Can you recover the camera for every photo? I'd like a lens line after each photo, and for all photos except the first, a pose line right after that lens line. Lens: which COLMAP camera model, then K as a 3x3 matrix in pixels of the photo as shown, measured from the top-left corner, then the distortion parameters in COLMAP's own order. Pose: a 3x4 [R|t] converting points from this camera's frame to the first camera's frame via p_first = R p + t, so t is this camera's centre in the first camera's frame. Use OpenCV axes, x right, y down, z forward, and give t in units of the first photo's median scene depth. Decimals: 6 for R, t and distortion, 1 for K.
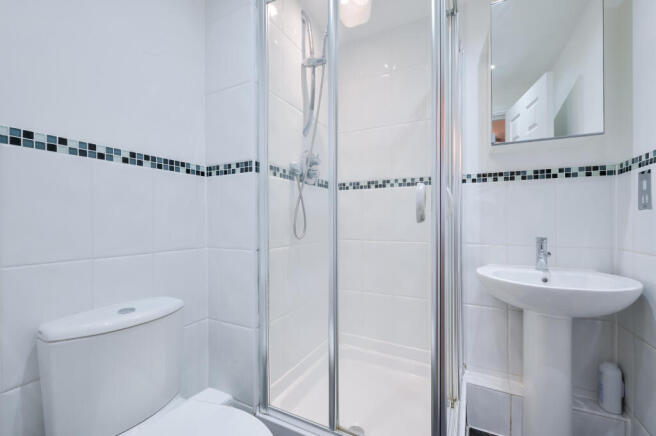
lens RADIAL K [[286.0, 0, 327.0], [0, 286.0, 216.4], [0, 0, 1]] dist [0.004609, 0.000388]
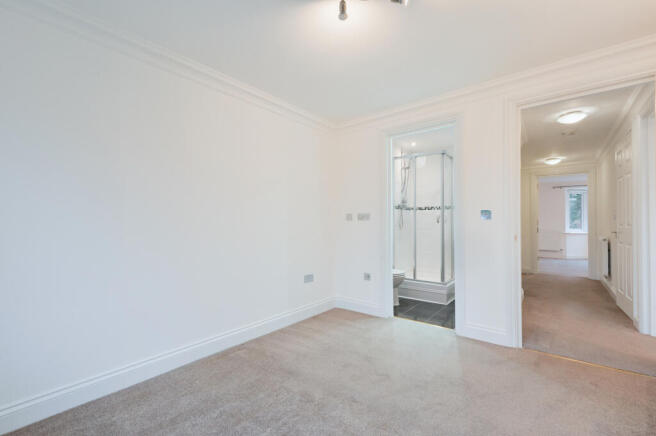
lens RADIAL K [[286.0, 0, 326.0], [0, 286.0, 222.1], [0, 0, 1]] dist [0.004609, 0.000388]
pose [[0.938953, -0.017130, -0.343619, 0.191072], [0.002488, 0.999072, -0.043007, 0.143998], [0.344036, 0.039526, 0.938124, -2.017769]]
